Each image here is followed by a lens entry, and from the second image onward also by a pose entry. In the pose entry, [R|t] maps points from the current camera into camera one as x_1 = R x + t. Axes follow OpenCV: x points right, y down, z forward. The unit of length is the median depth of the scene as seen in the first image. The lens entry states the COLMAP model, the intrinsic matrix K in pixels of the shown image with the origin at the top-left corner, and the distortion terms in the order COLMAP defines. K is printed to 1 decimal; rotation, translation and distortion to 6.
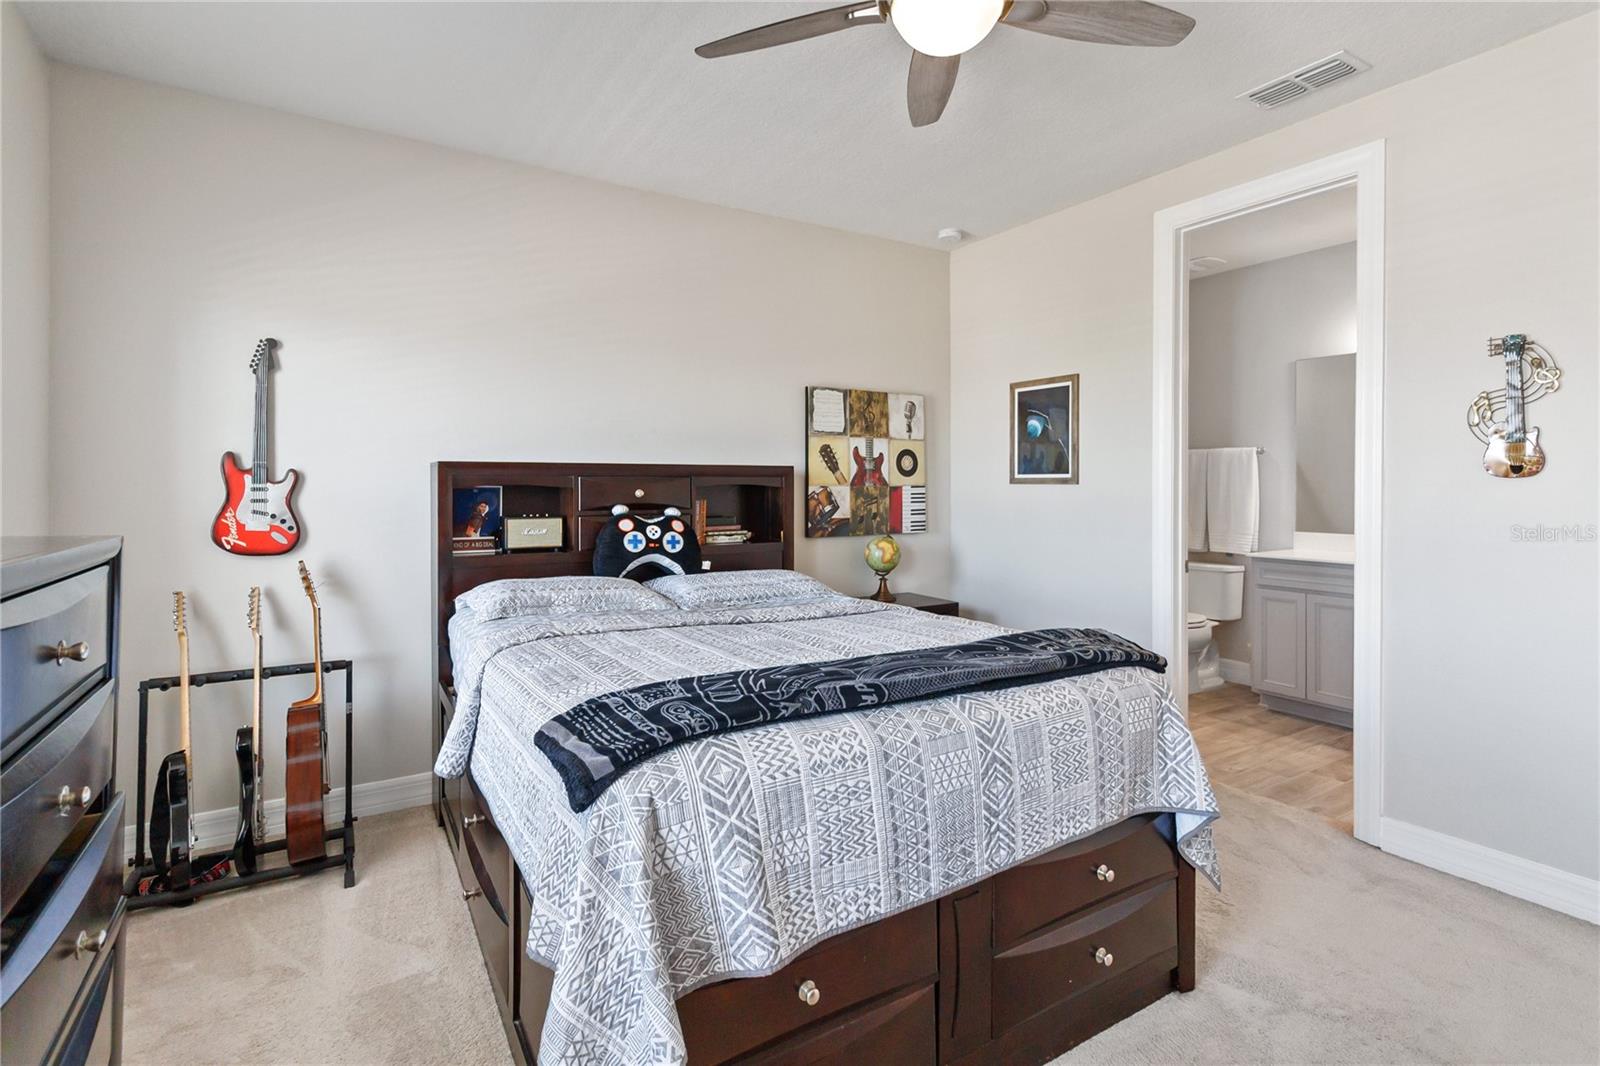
lens RADIAL K [[769.6, 0, 800.7], [0, 769.6, 486.7], [0, 0, 1]] dist [0.001288, 0.004799]
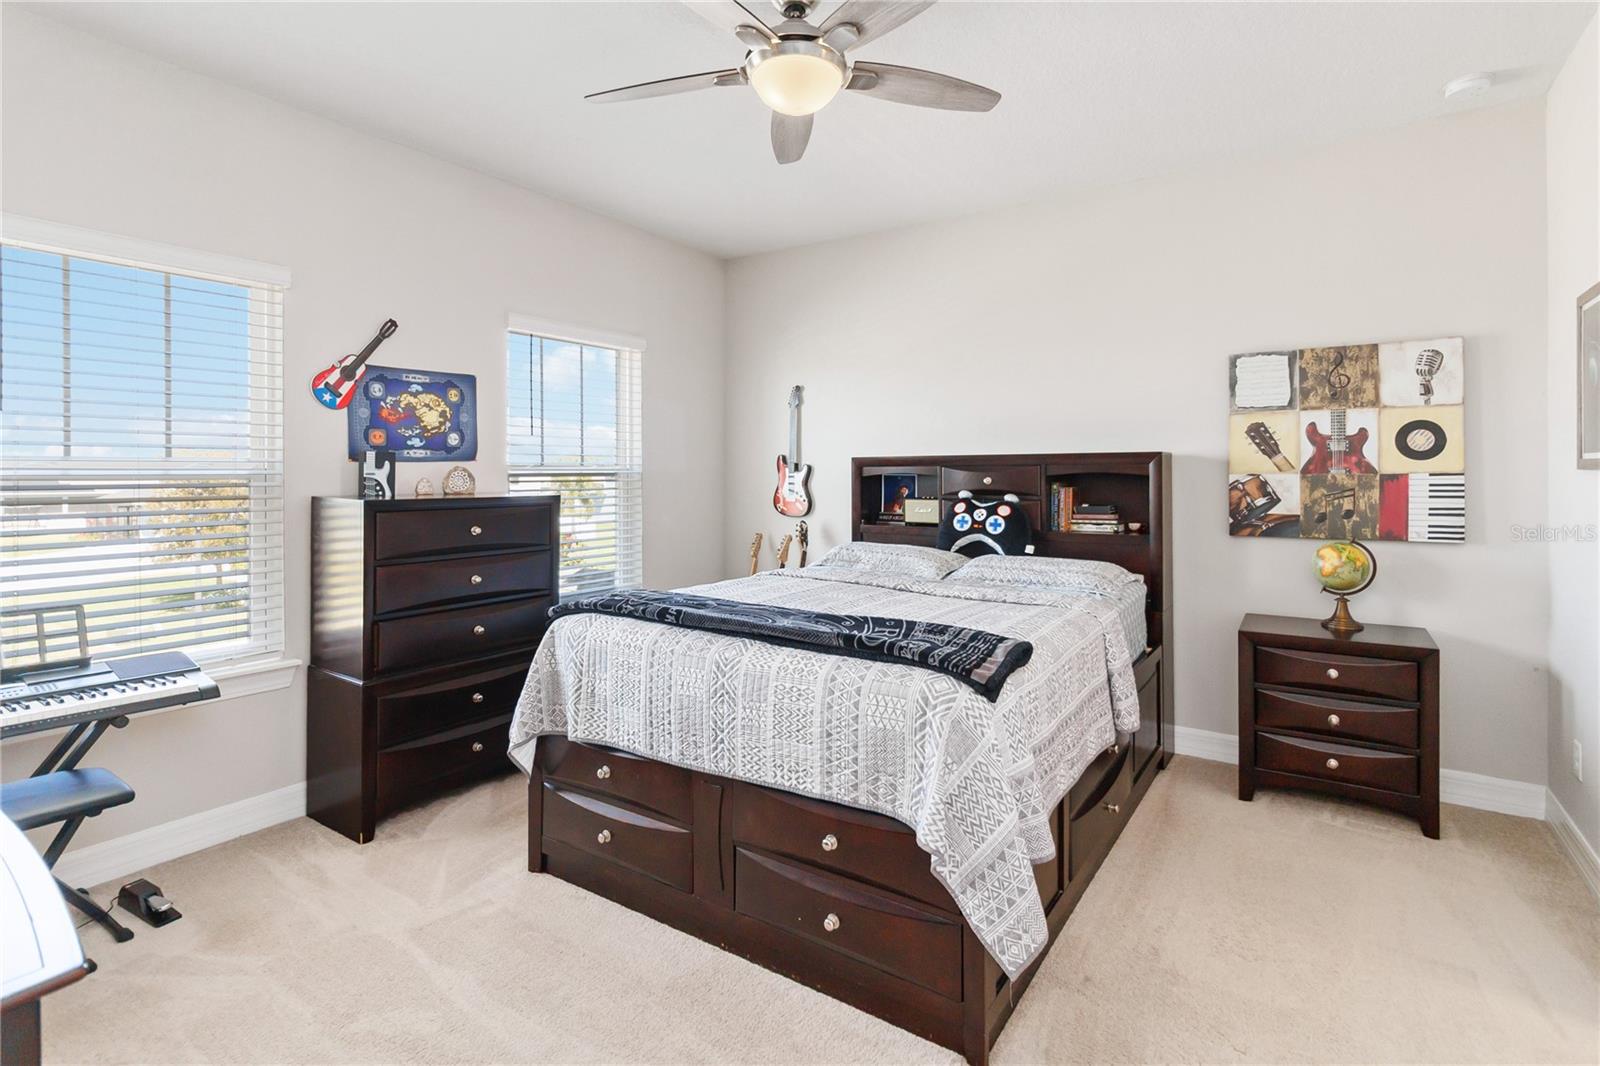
lens RADIAL K [[769.6, 0, 808.8], [0, 769.6, 472.9], [0, 0, 1]] dist [0.001288, 0.004799]
pose [[0.419735, -0.002358, -0.907644, 0.577439], [0.001267, 0.999997, -0.002012, -0.000744], [0.907646, -0.000305, 0.419736, 0.229706]]
